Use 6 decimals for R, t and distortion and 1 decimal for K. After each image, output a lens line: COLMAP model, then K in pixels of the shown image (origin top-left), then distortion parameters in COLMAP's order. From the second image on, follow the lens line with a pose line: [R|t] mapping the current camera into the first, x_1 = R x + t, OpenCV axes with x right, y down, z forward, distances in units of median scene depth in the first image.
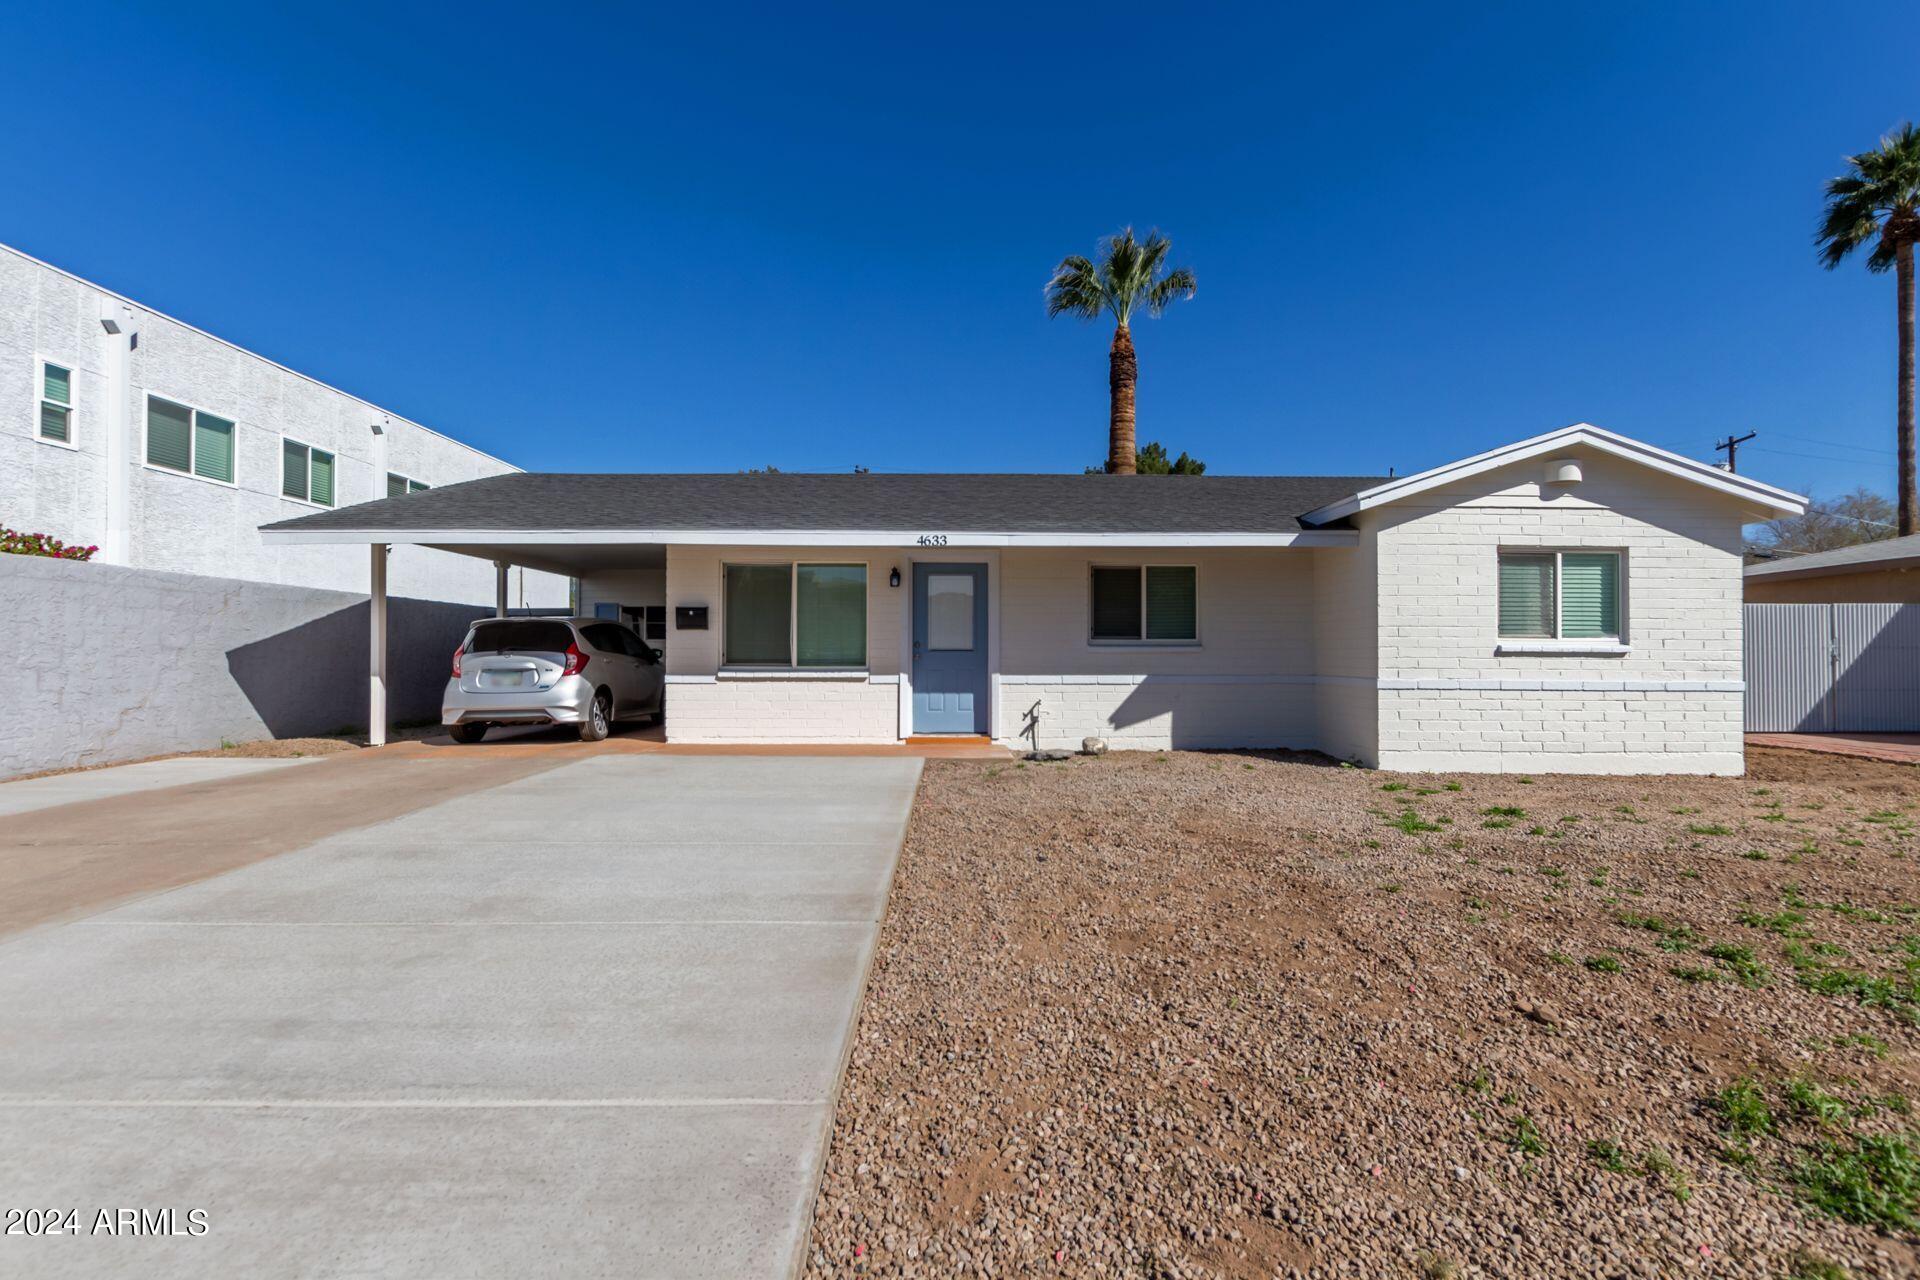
lens RADIAL K [[878.1, 0, 956.2], [0, 878.1, 647.7], [0, 0, 1]] dist [0.003191, -0.000530]
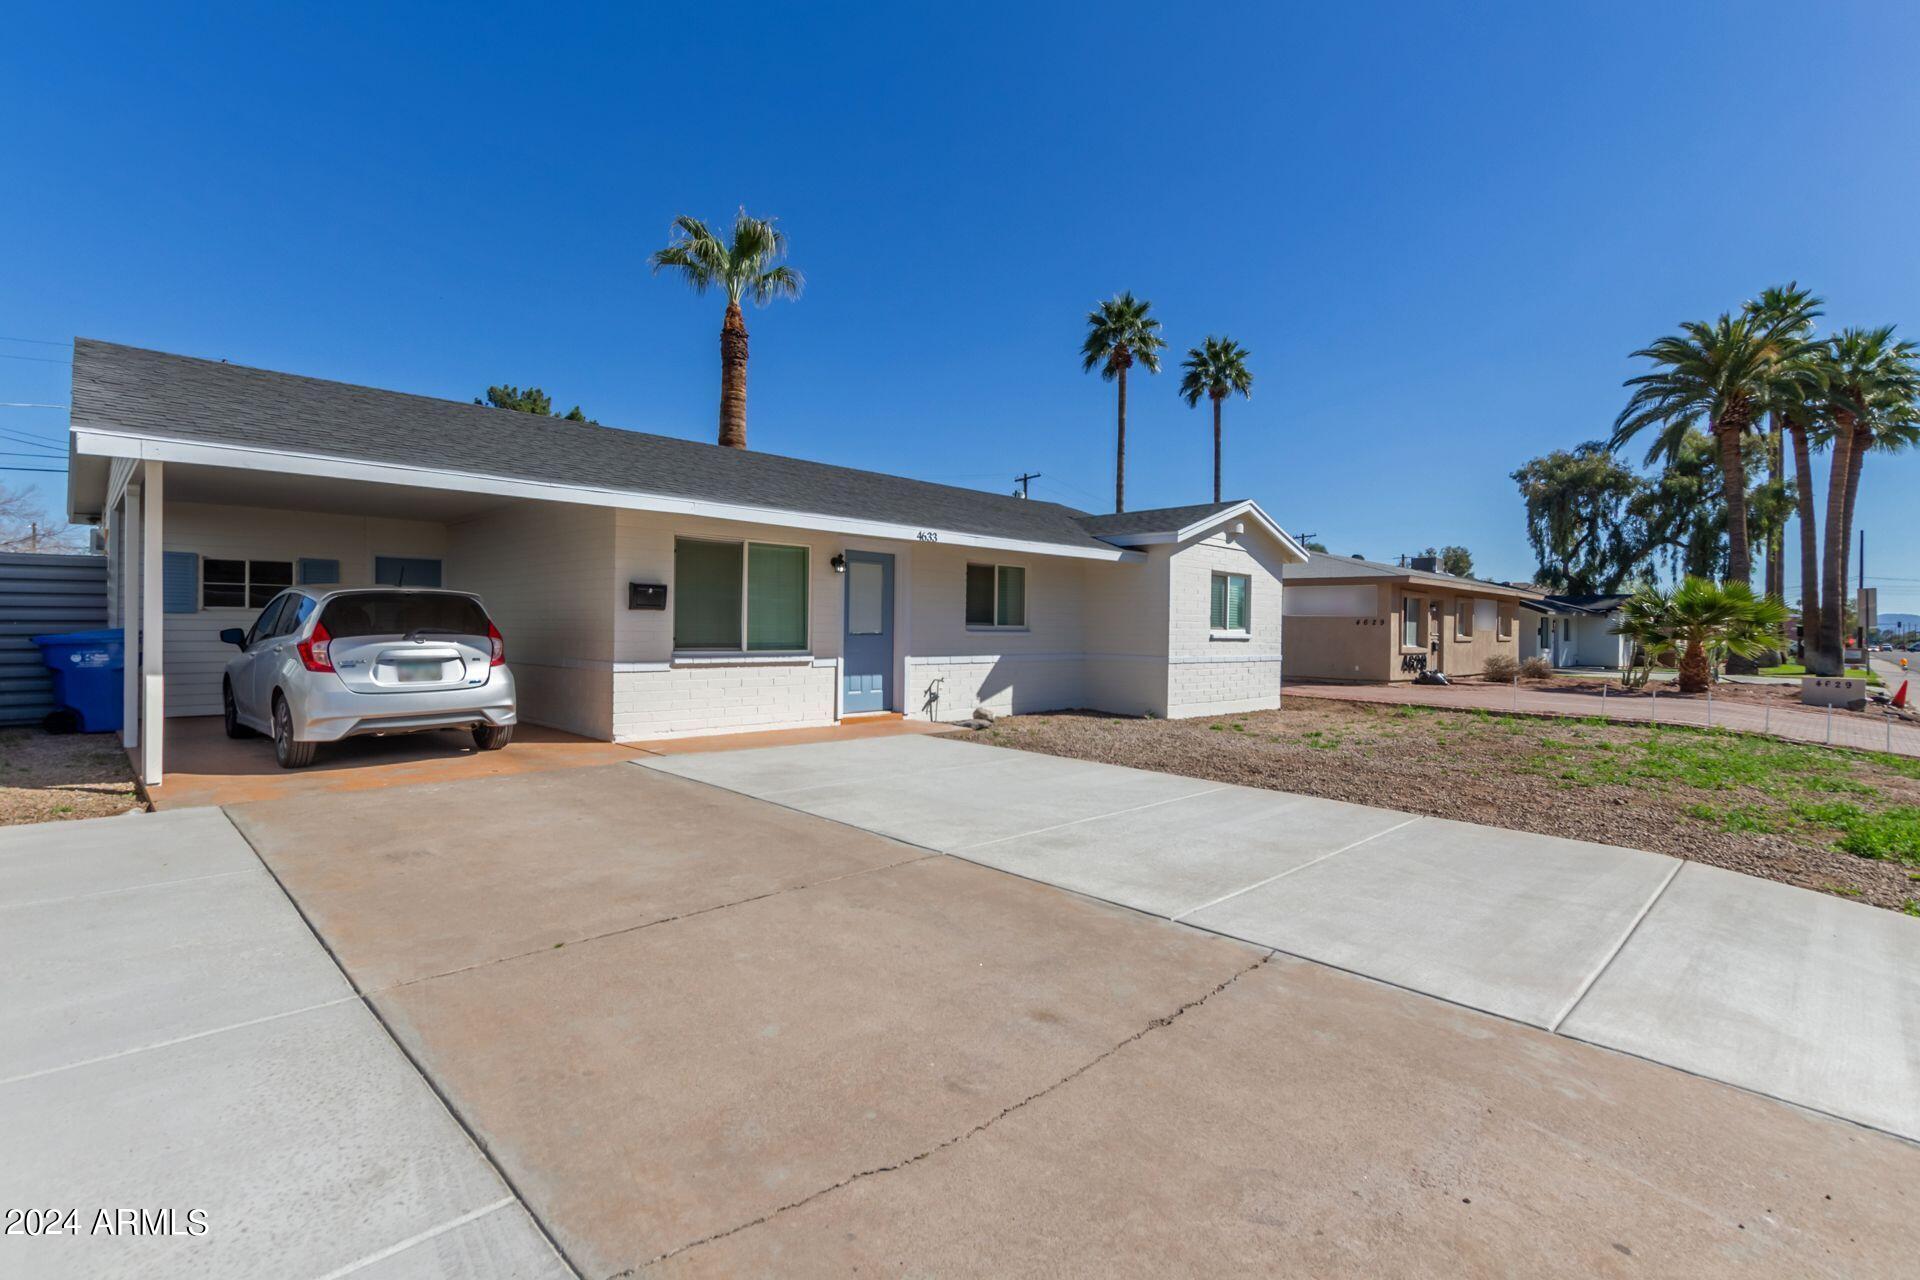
lens RADIAL K [[884.8, 0, 972.1], [0, 884.8, 642.0], [0, 0, 1]] dist [0.000176, -0.000681]
pose [[0.717861, -0.003099, 0.696179, -0.671455], [-0.019384, 0.999513, 0.024437, -0.016520], [-0.695916, -0.031037, 0.717452, 0.144277]]
